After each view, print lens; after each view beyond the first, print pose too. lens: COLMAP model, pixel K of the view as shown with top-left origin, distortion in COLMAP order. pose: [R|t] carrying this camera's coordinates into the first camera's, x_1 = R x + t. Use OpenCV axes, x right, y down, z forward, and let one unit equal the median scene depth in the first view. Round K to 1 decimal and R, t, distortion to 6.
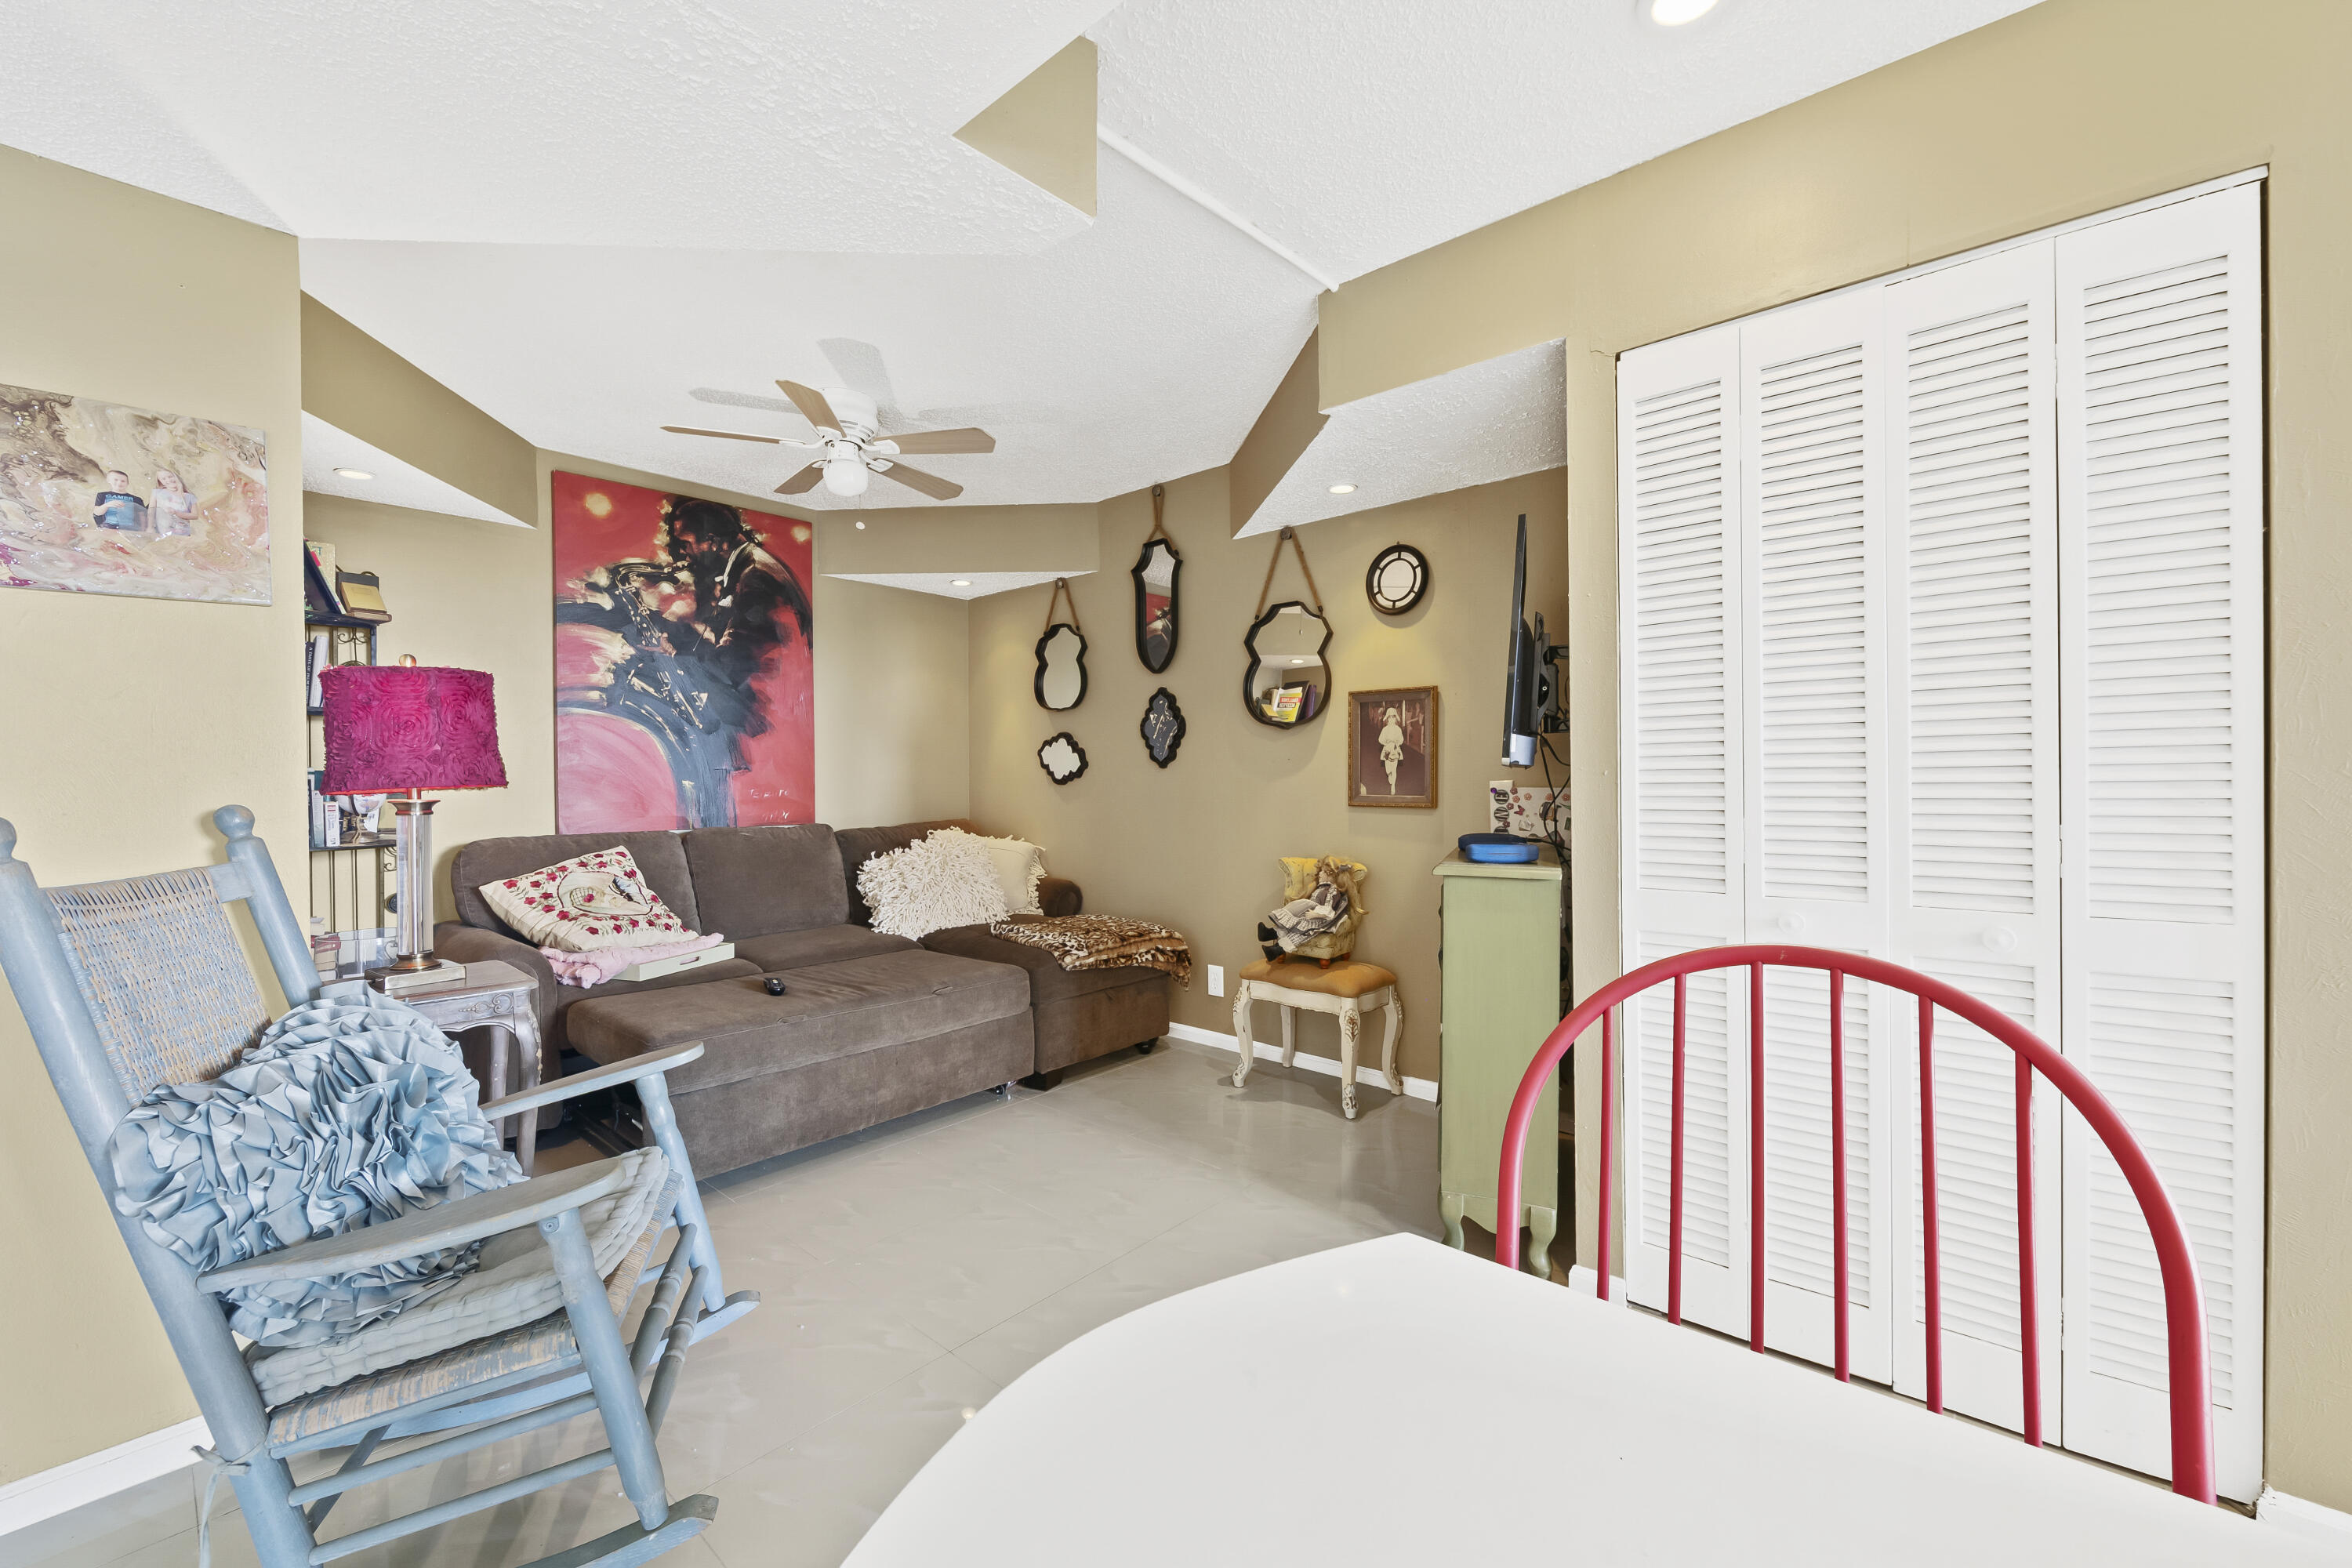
lens RADIAL K [[955.7, 0, 1204.1], [0, 955.7, 782.1], [0, 0, 1]] dist [0.000449, -0.000089]
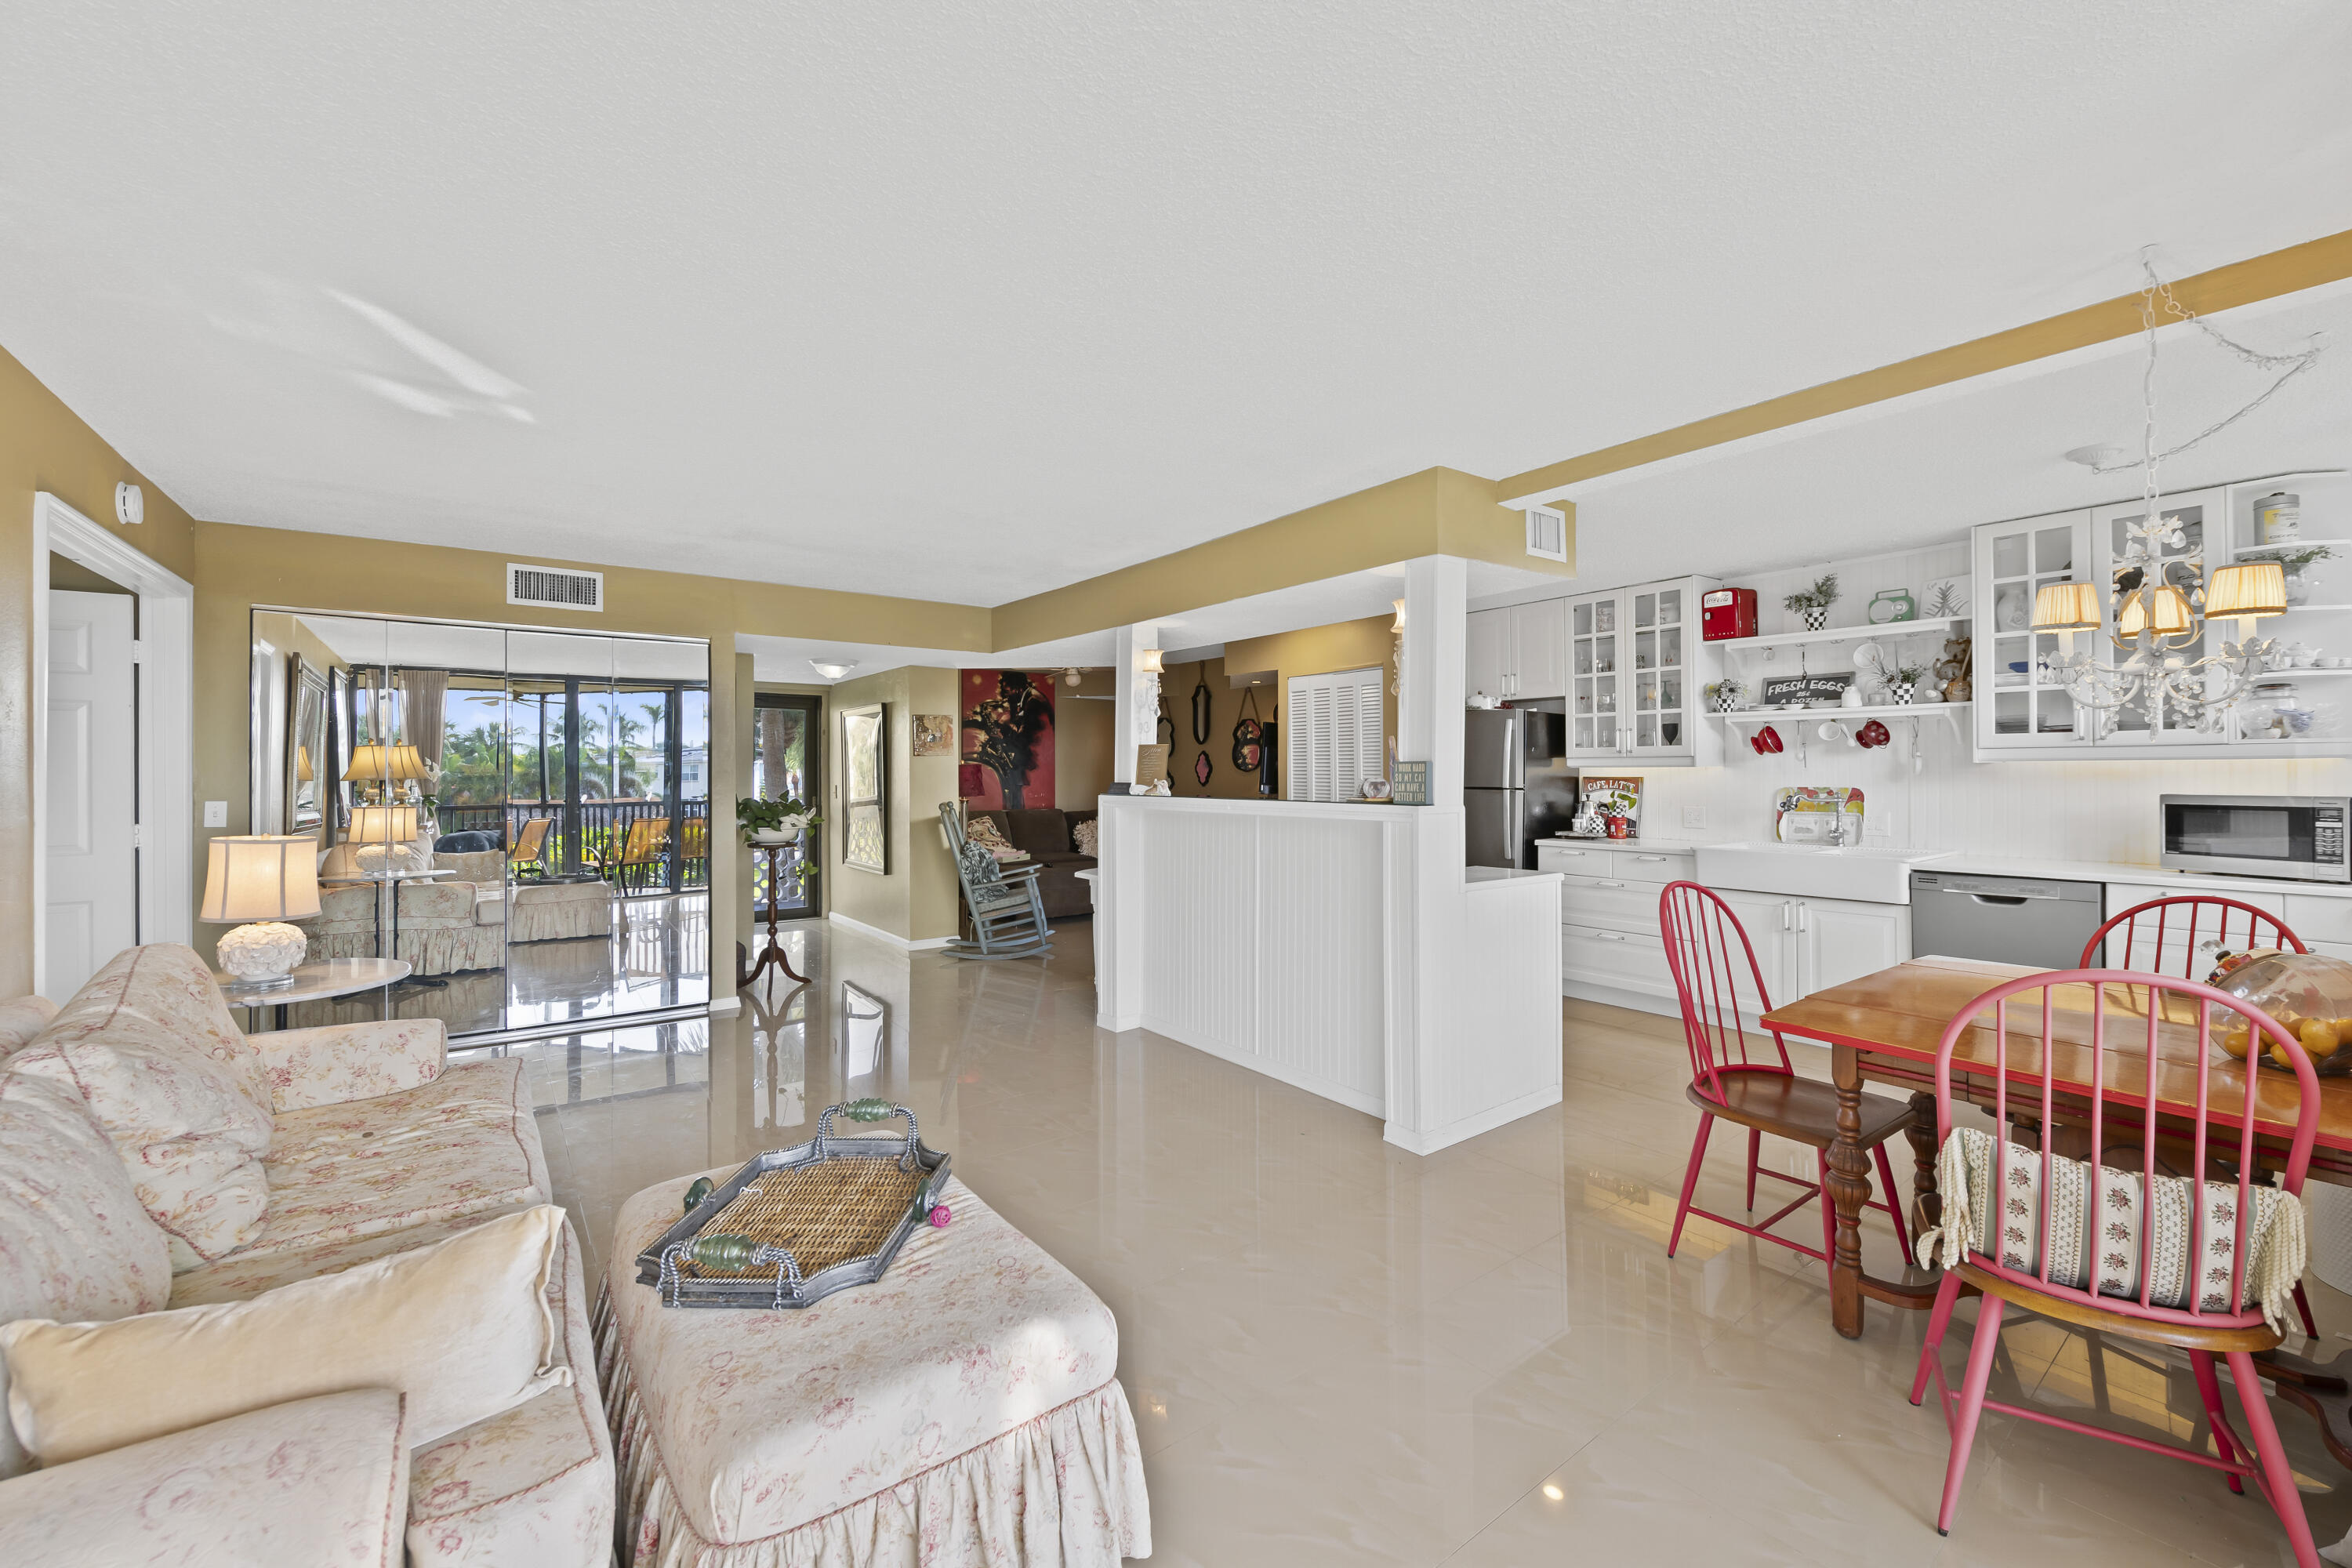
lens RADIAL K [[924.4, 0, 1182.6], [0, 924.4, 776.0], [0, 0, 1]] dist [-0.010624, -0.000405]
pose [[0.978255, 0.010408, -0.207143, 0.412656], [-0.010163, 0.999946, 0.002243, -0.050337], [0.207155, -0.000089, 0.978308, -1.306644]]
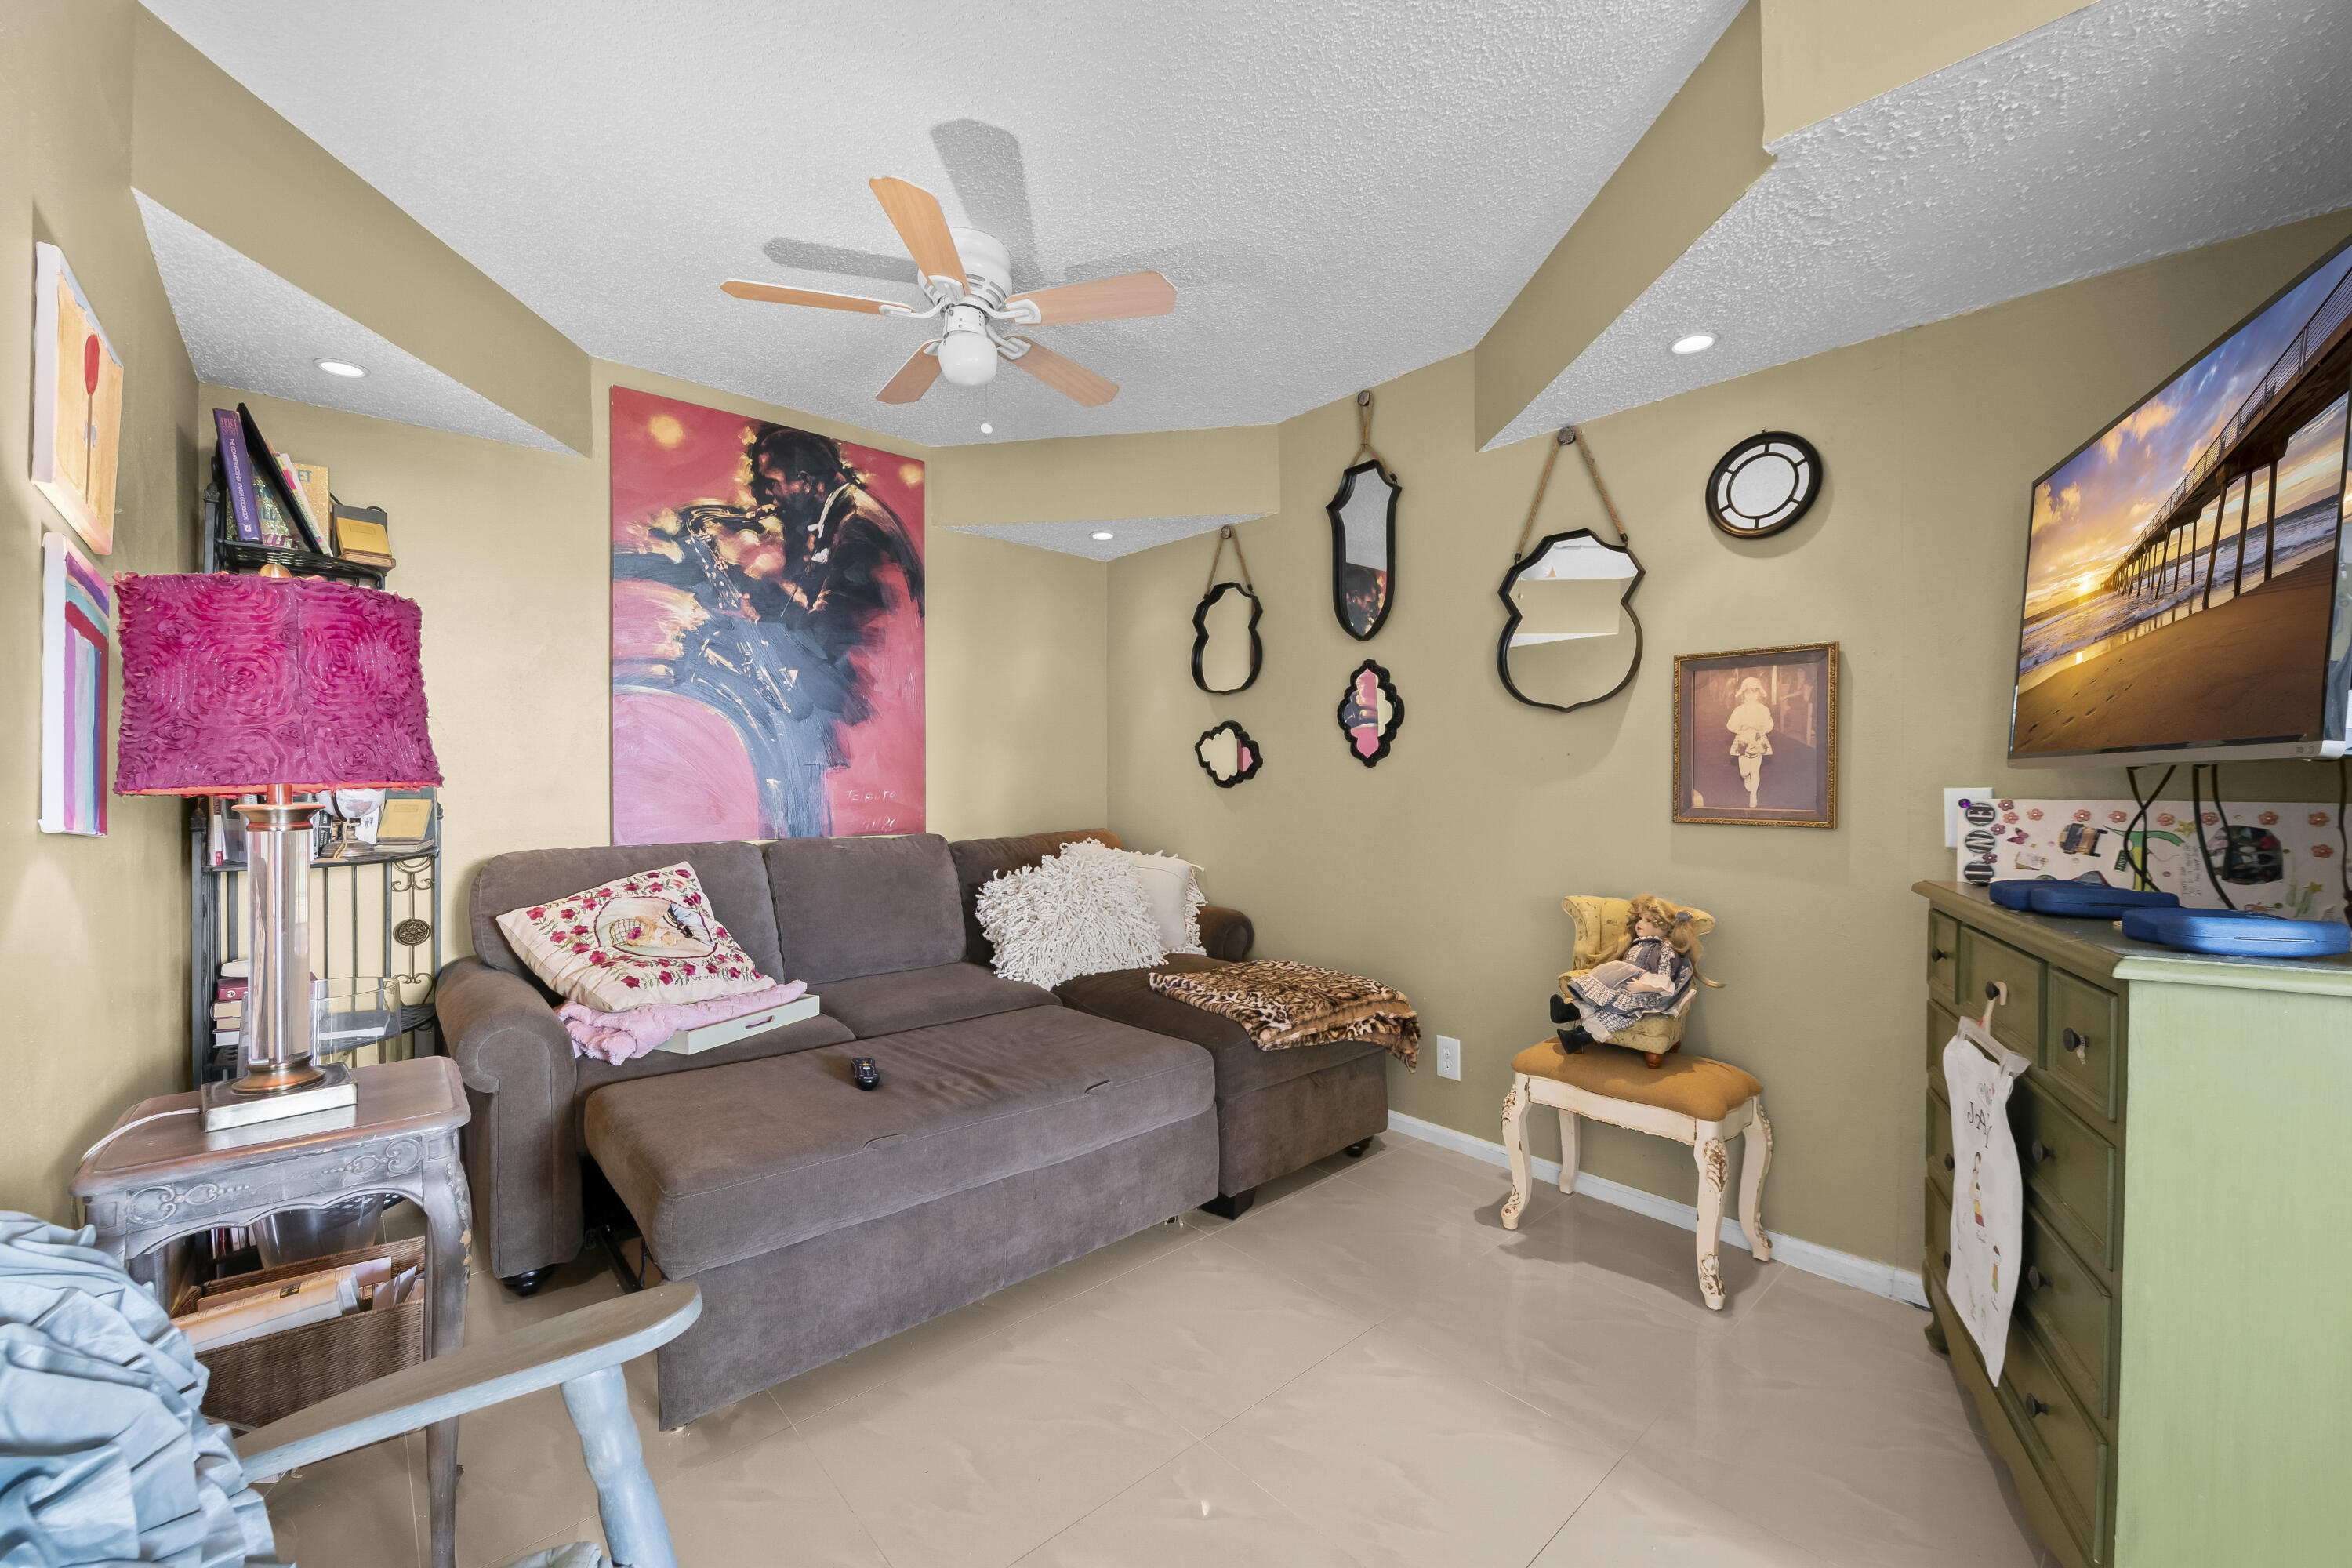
lens RADIAL K [[945.0, 0, 1185.5], [0, 945.0, 787.2], [0, 0, 1]] dist [0.001009, -0.000207]
pose [[0.992477, 0.008690, -0.122125, -0.111025], [-0.008388, 0.999960, 0.002981, 0.000357], [0.122146, -0.001934, 0.992510, 0.283099]]
